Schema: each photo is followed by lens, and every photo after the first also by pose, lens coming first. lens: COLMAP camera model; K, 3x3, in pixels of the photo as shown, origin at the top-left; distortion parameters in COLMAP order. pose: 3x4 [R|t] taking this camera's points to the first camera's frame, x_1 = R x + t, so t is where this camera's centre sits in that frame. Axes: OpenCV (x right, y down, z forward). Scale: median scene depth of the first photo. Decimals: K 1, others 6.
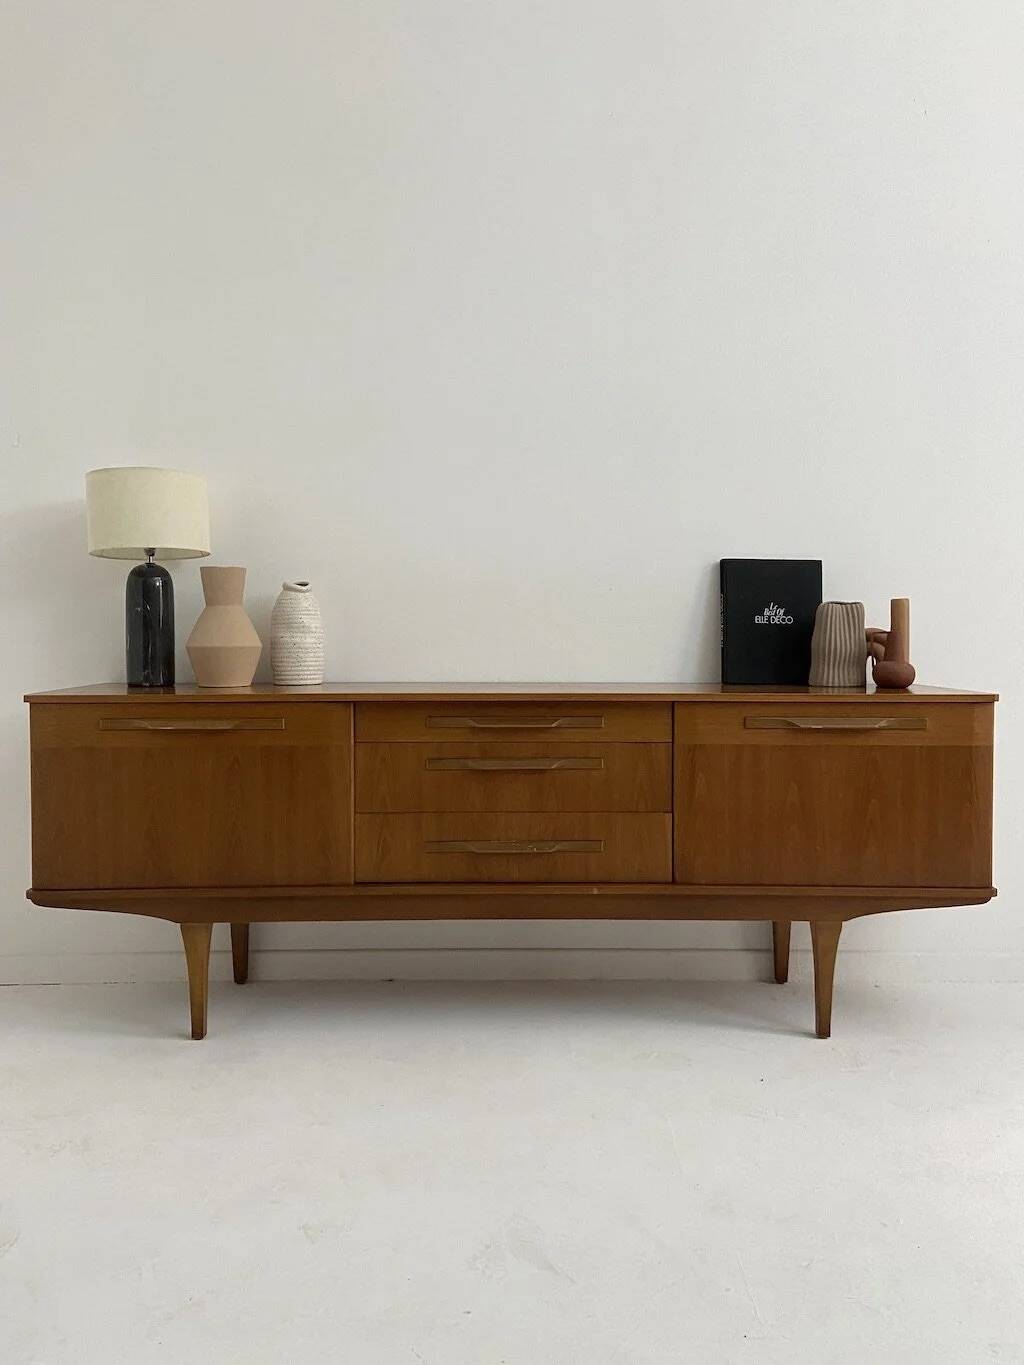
lens RADIAL K [[1029.2, 0, 512.7], [0, 1029.2, 665.3], [0, 0, 1]] dist [0.102455, -0.116791]
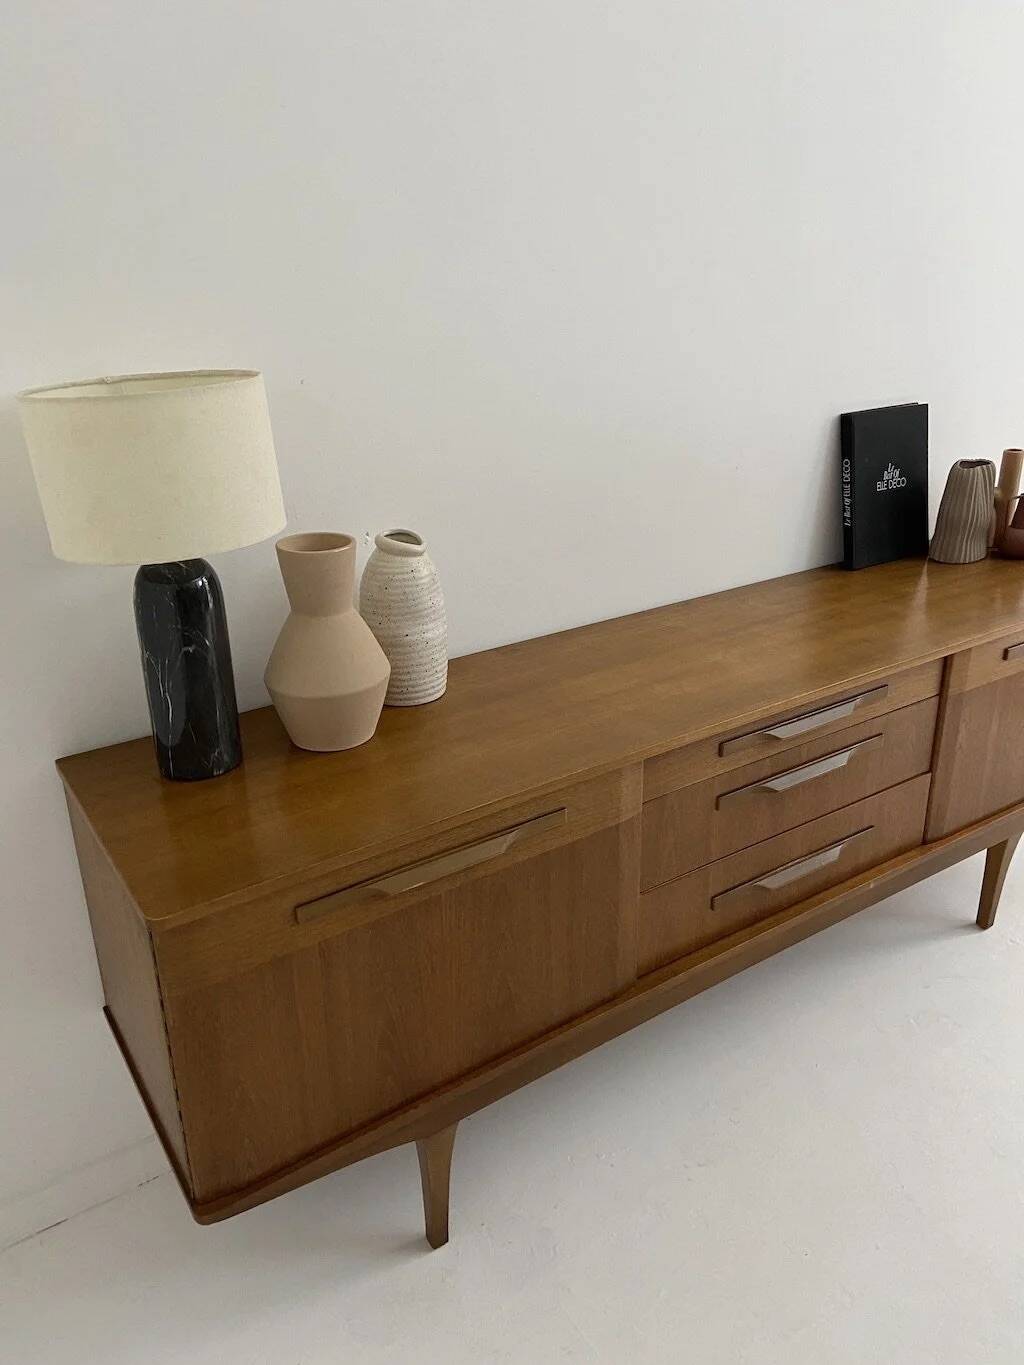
lens RADIAL K [[1029.2, 0, 519.6], [0, 1029.2, 662.5], [0, 0, 1]] dist [0.102455, -0.116791]
pose [[0.834542, -0.216886, 0.506459, -0.533293], [0.036208, 0.938859, 0.342393, -0.242682], [-0.549754, -0.267403, 0.791370, 0.533326]]
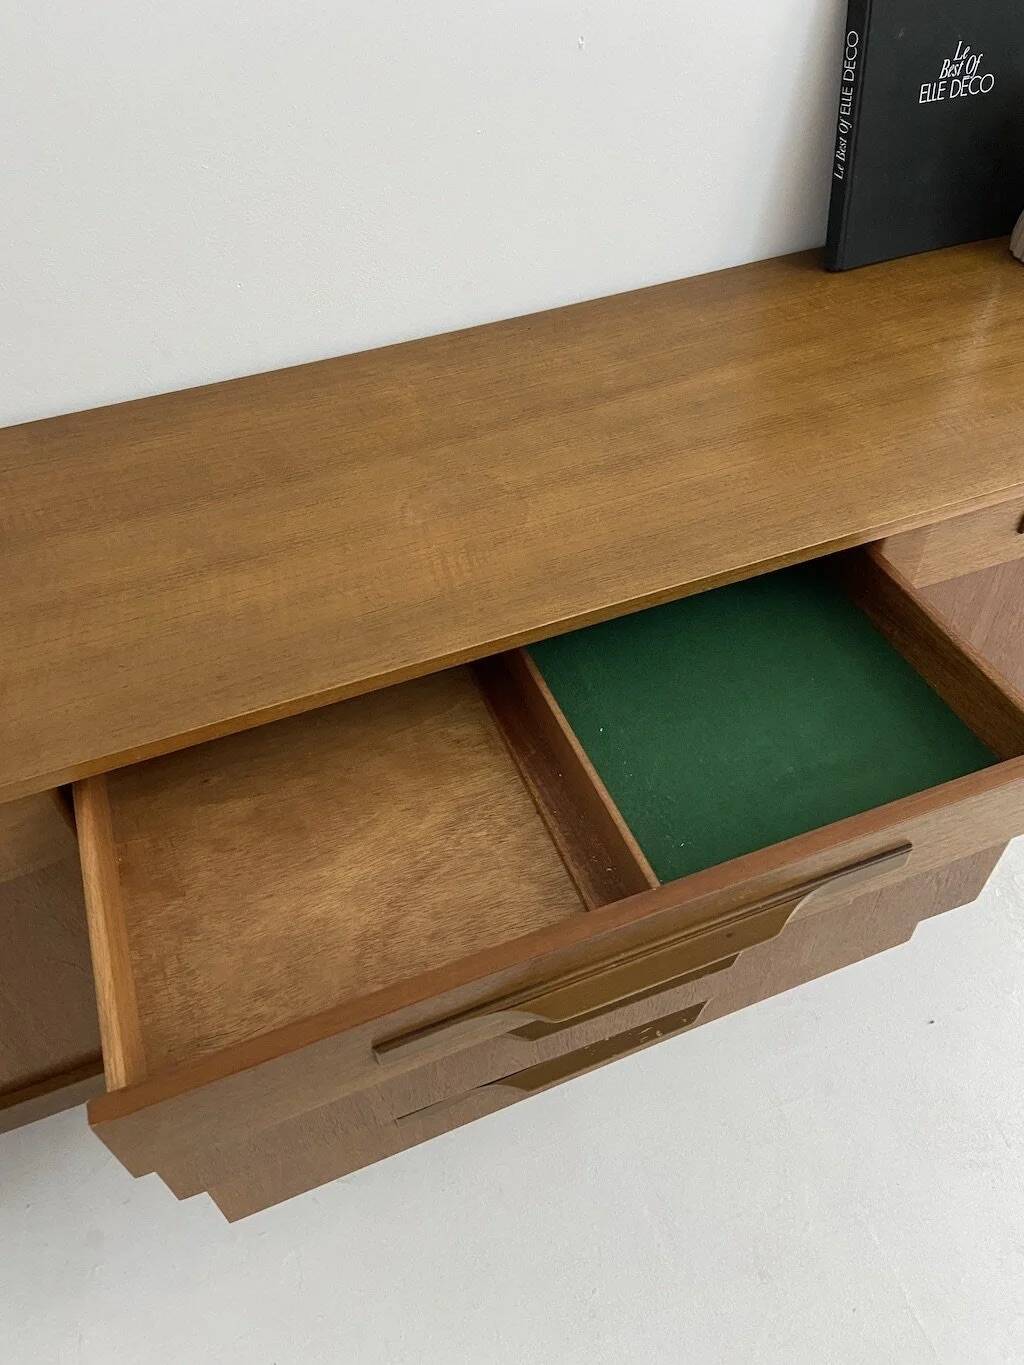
lens RADIAL K [[1029.2, 0, 520.0], [0, 1029.2, 633.6], [0, 0, 1]] dist [0.102455, -0.116791]
pose [[0.931882, -0.275719, 0.235743, -0.079768], [0.043622, 0.730312, 0.681719, -0.207813], [-0.360129, -0.624998, 0.692592, 0.740643]]
